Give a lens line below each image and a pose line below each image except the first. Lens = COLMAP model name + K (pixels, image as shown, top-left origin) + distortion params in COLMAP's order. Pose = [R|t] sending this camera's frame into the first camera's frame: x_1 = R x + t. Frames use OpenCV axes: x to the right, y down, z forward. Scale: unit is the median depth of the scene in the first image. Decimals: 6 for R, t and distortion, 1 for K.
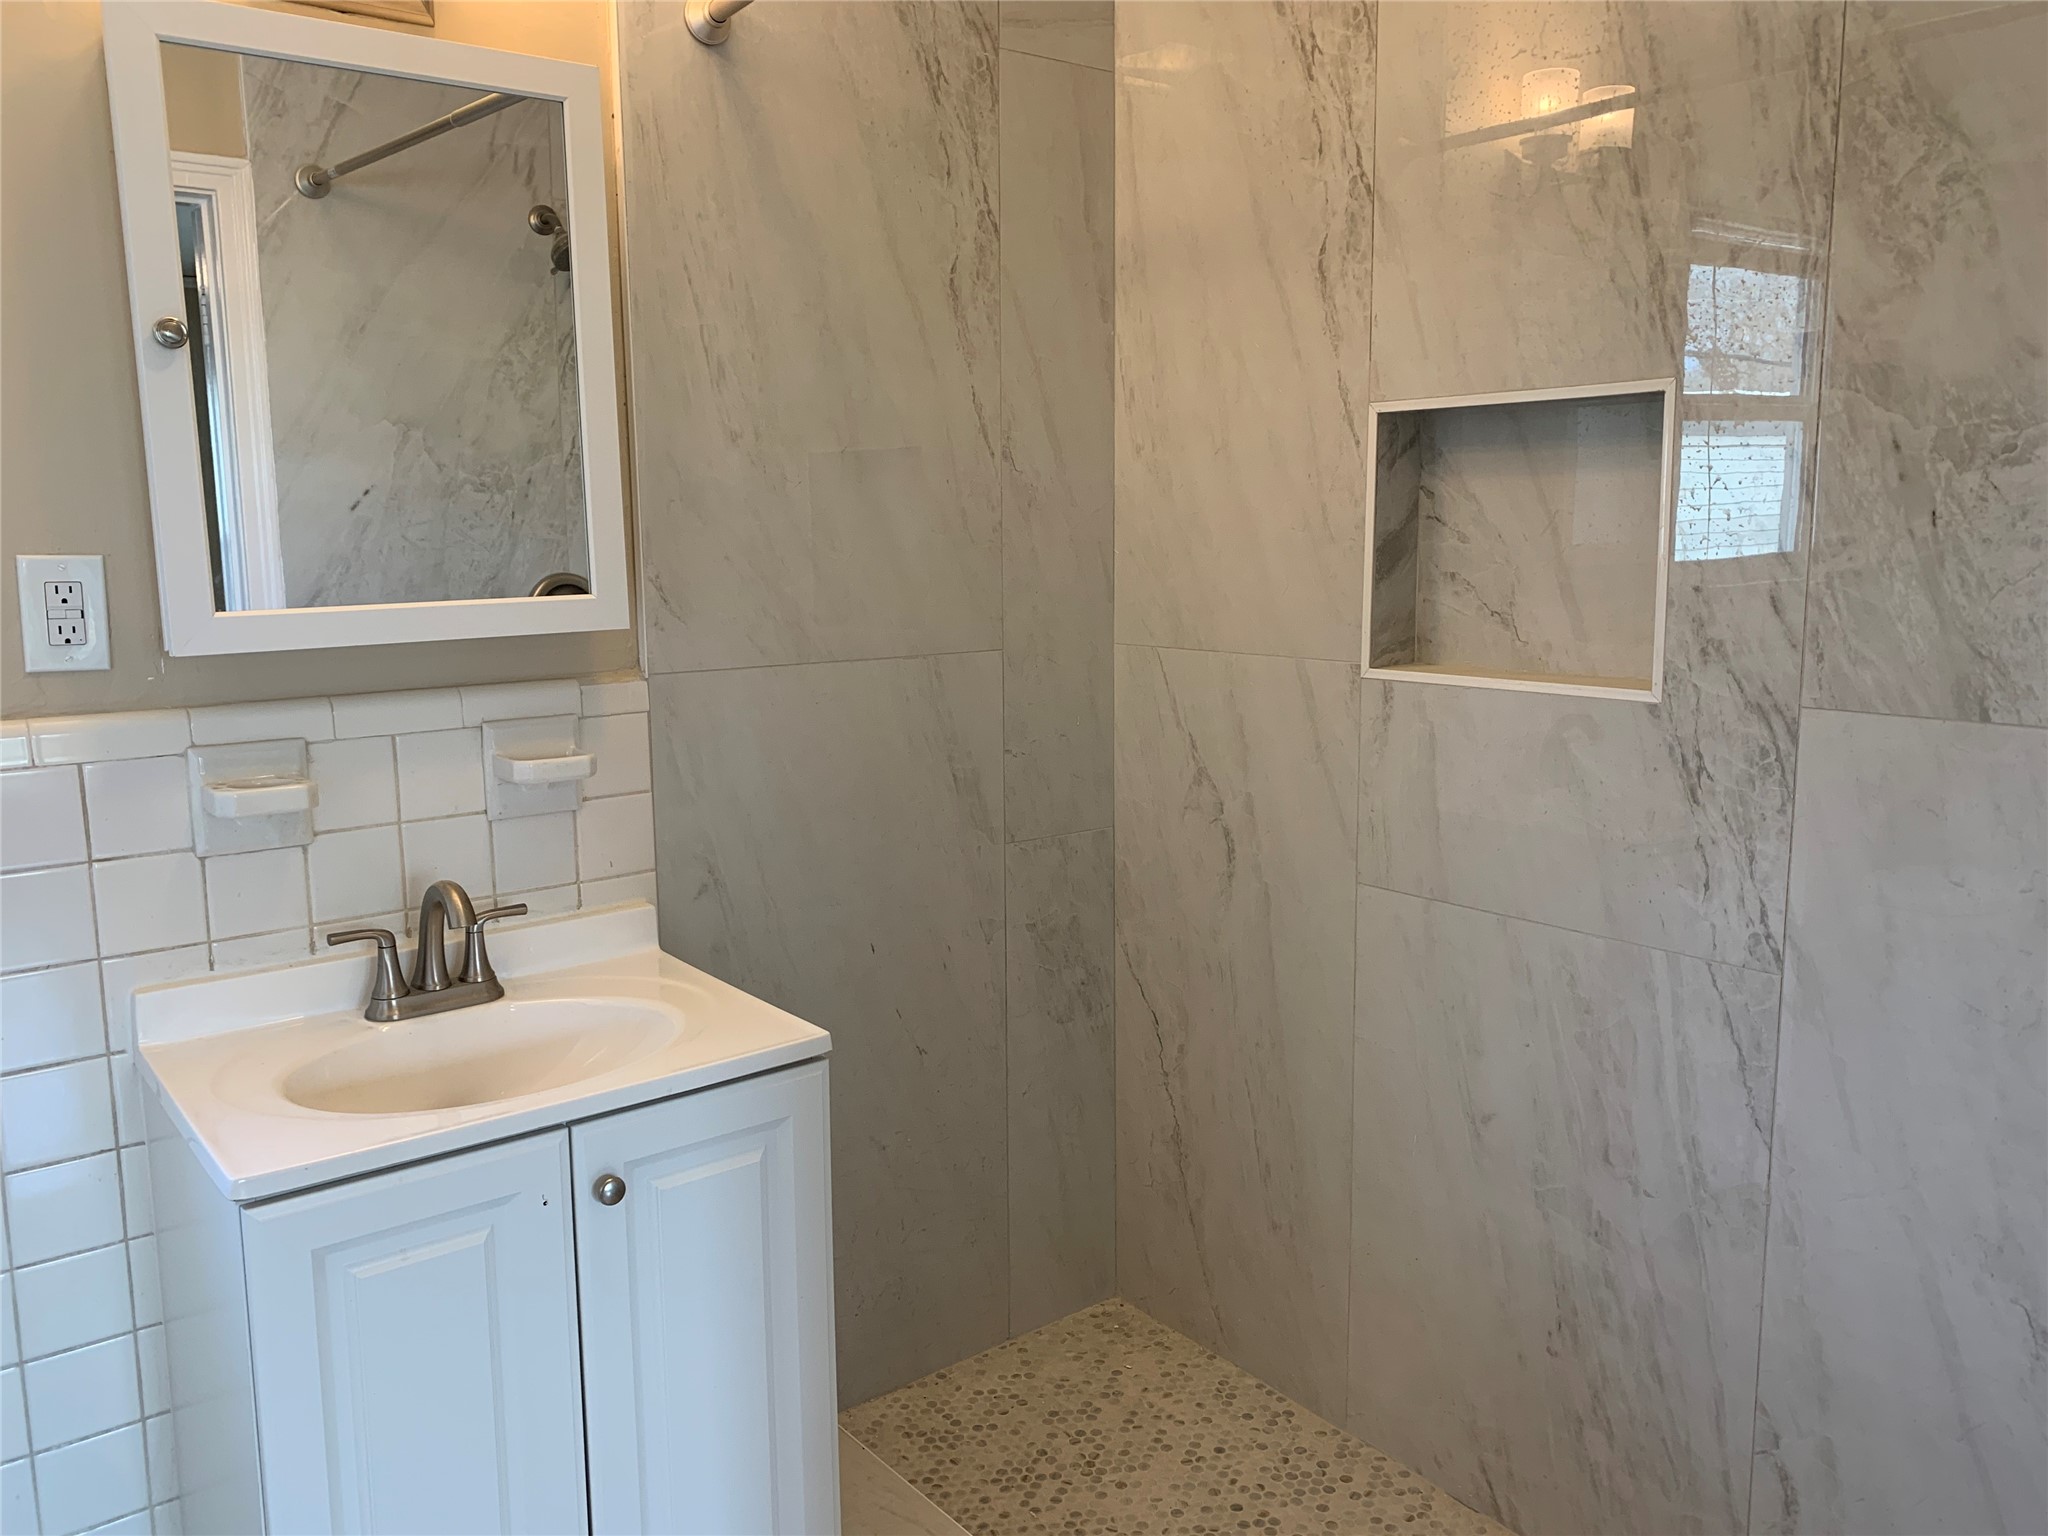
lens RADIAL K [[1546.3, 0, 1024.0], [0, 1546.3, 768.0], [0, 0, 1]] dist [0.009429, -0.001374]
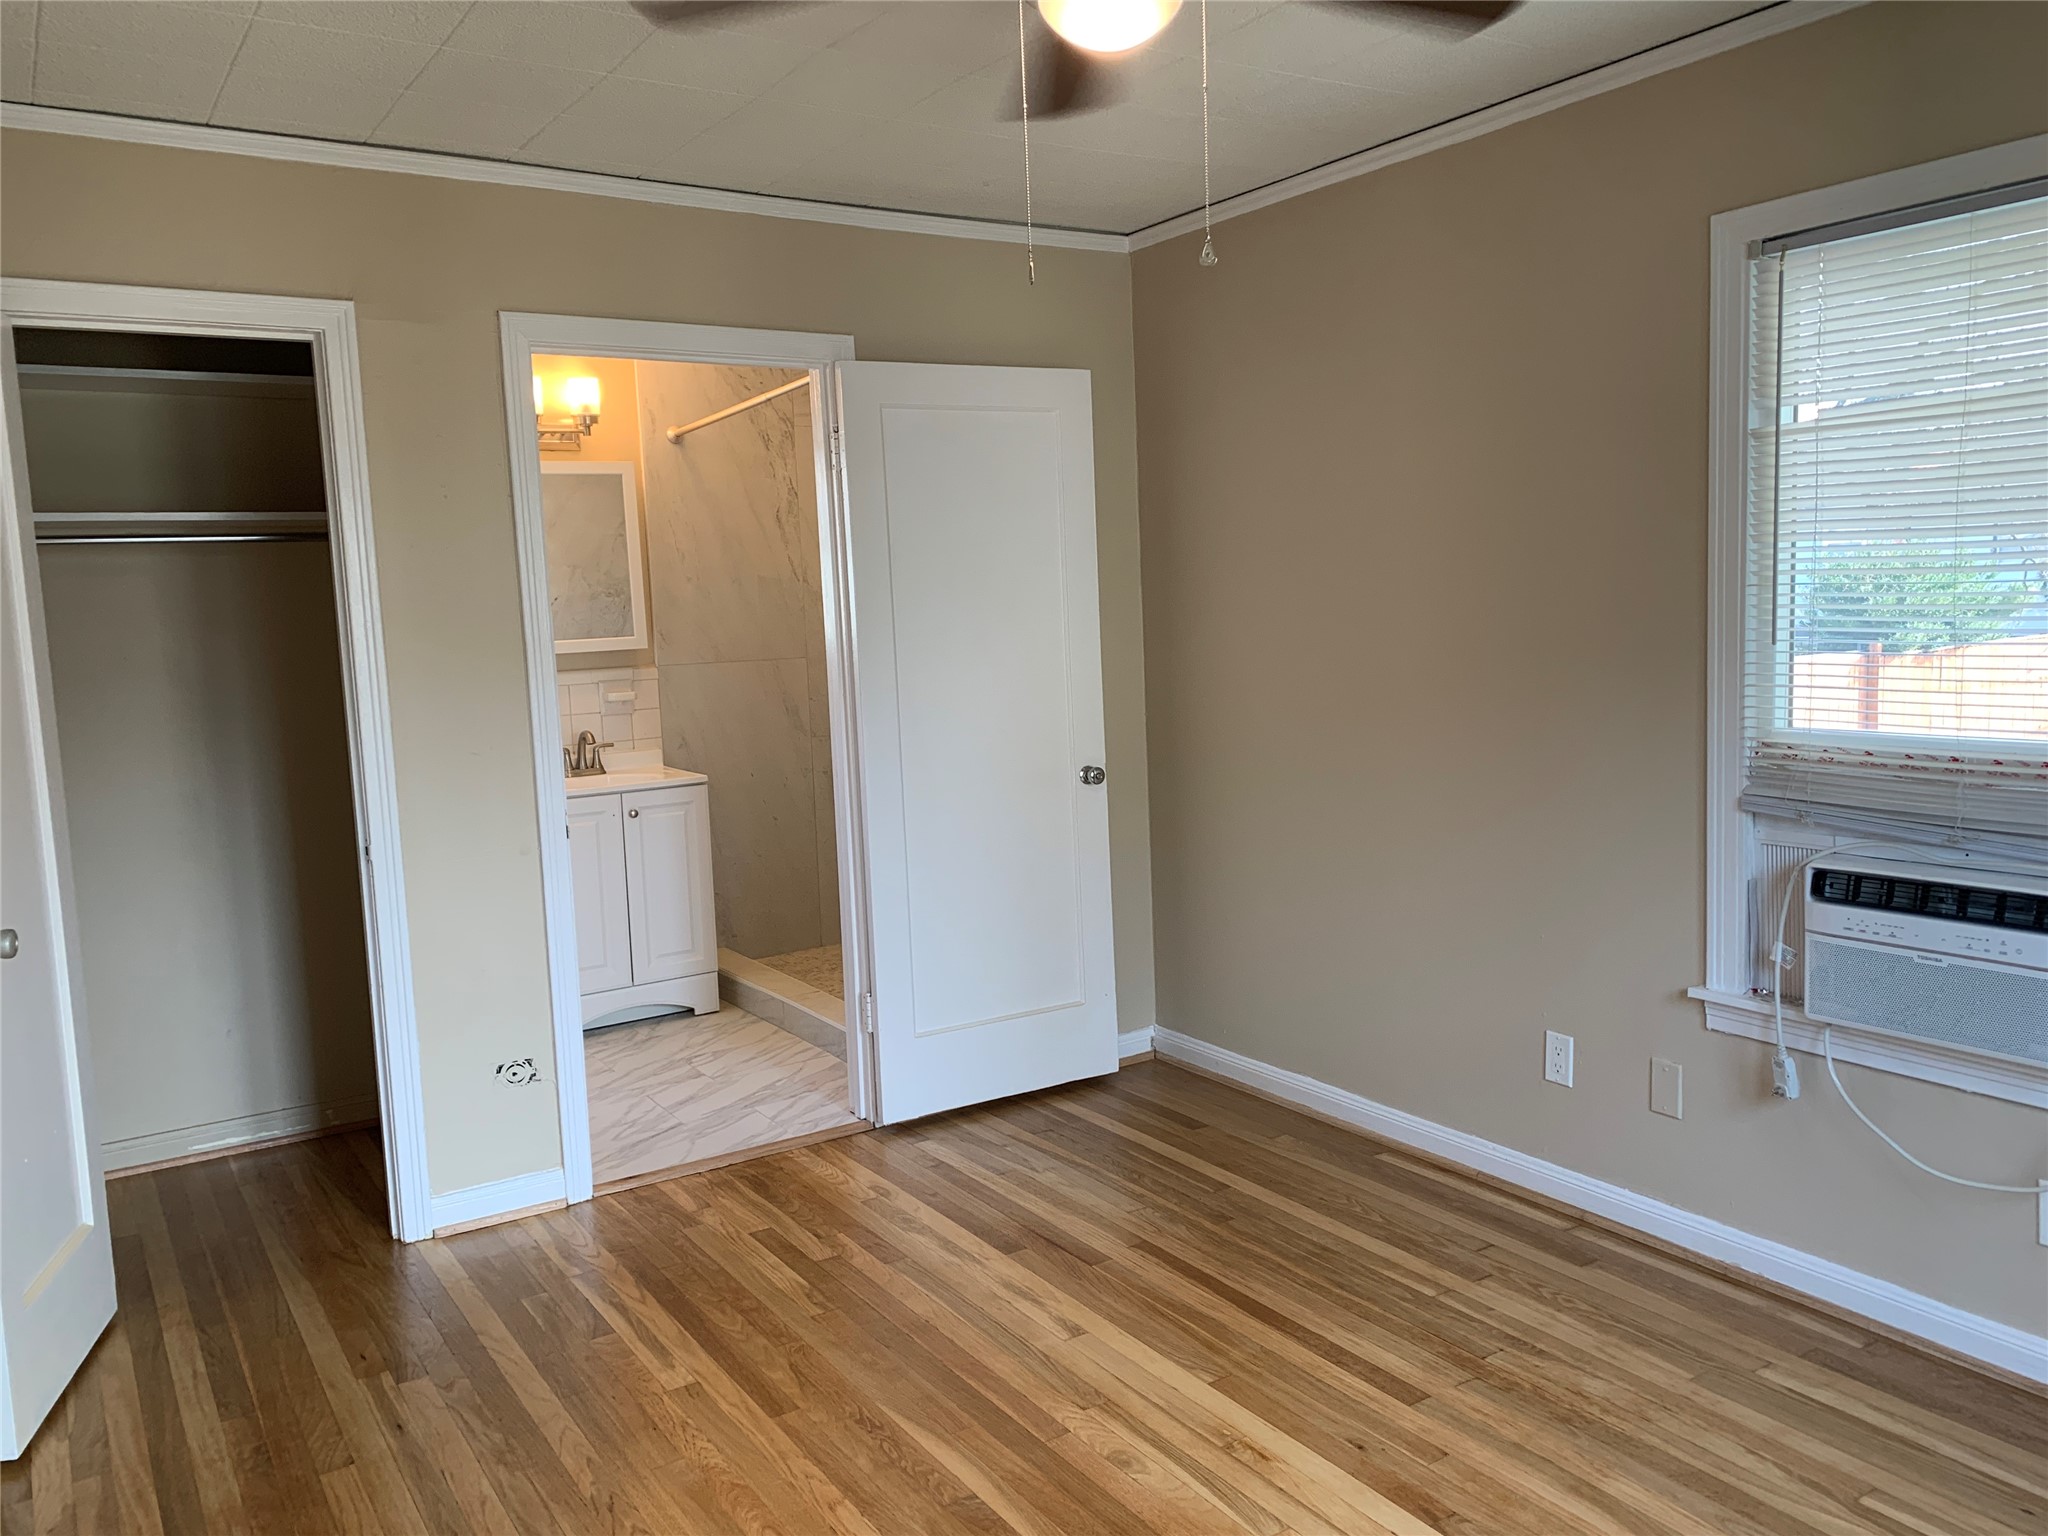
lens RADIAL K [[1550.9, 0, 1024.0], [0, 1550.9, 768.0], [0, 0, 1]] dist [0.162534, -0.345788]
pose [[0.994643, -0.019696, -0.101480, 0.732431], [0.015055, 0.998814, -0.046303, 0.277980], [0.102271, 0.044528, 0.993759, -1.817938]]
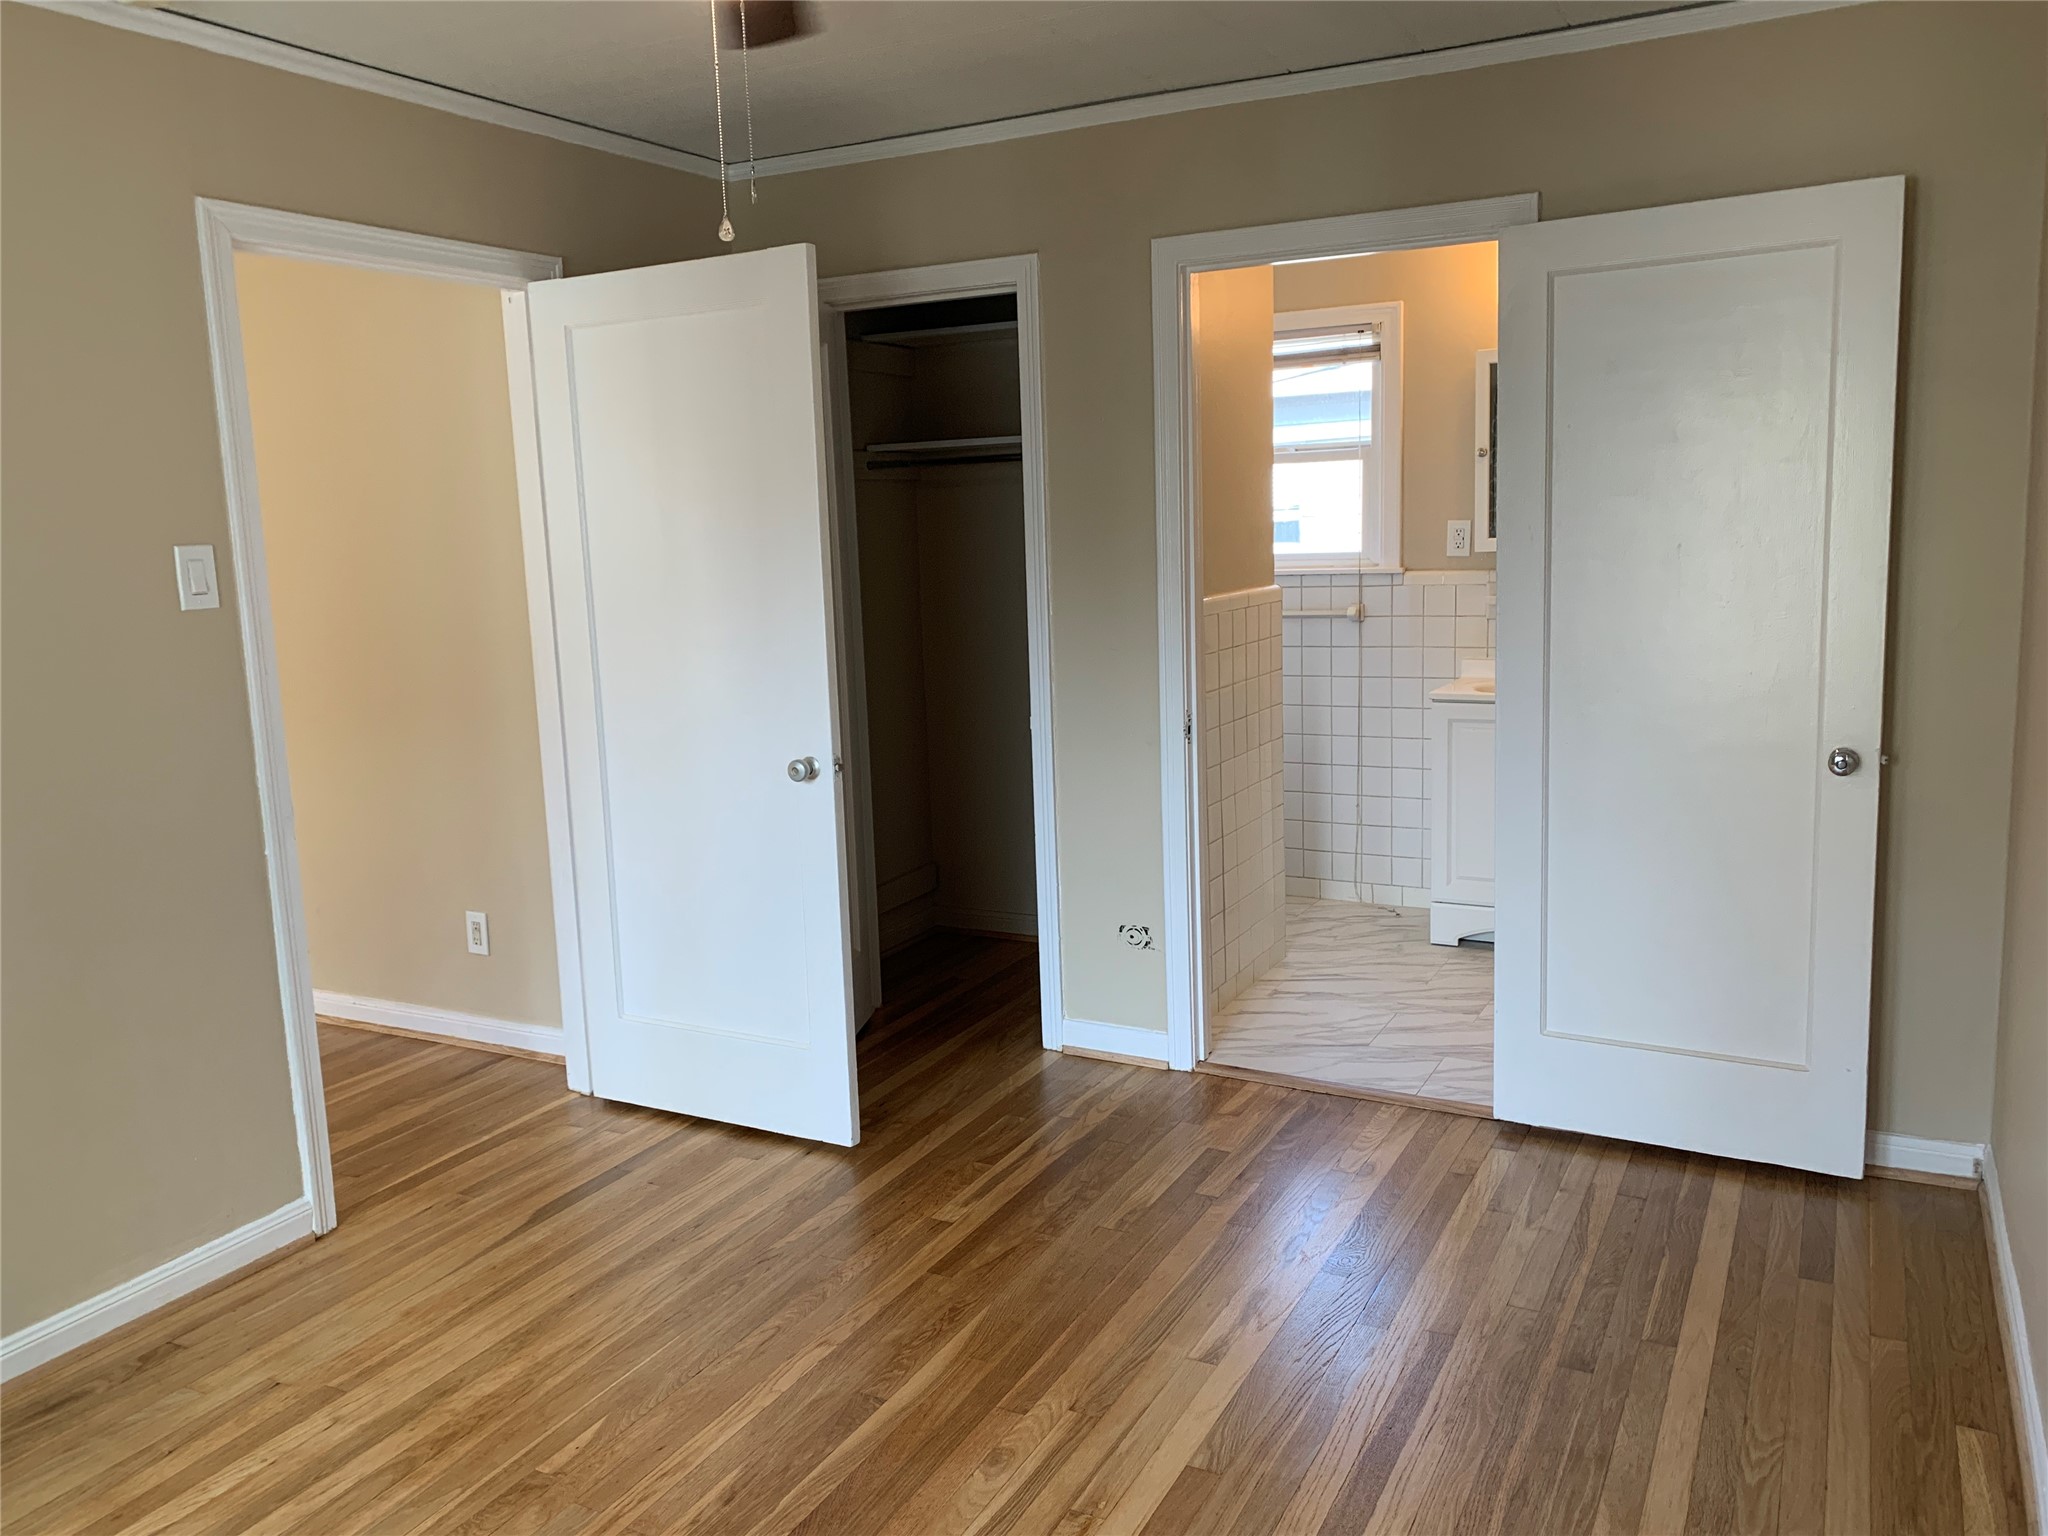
lens RADIAL K [[1588.6, 0, 1026.0], [0, 1588.6, 722.3], [0, 0, 1]] dist [0.011177, 0.001136]
pose [[0.402558, 0.119477, -0.907564, 1.781143], [-0.121258, 0.989669, 0.076501, 0.116097], [0.907328, 0.079254, 0.412887, -0.994737]]
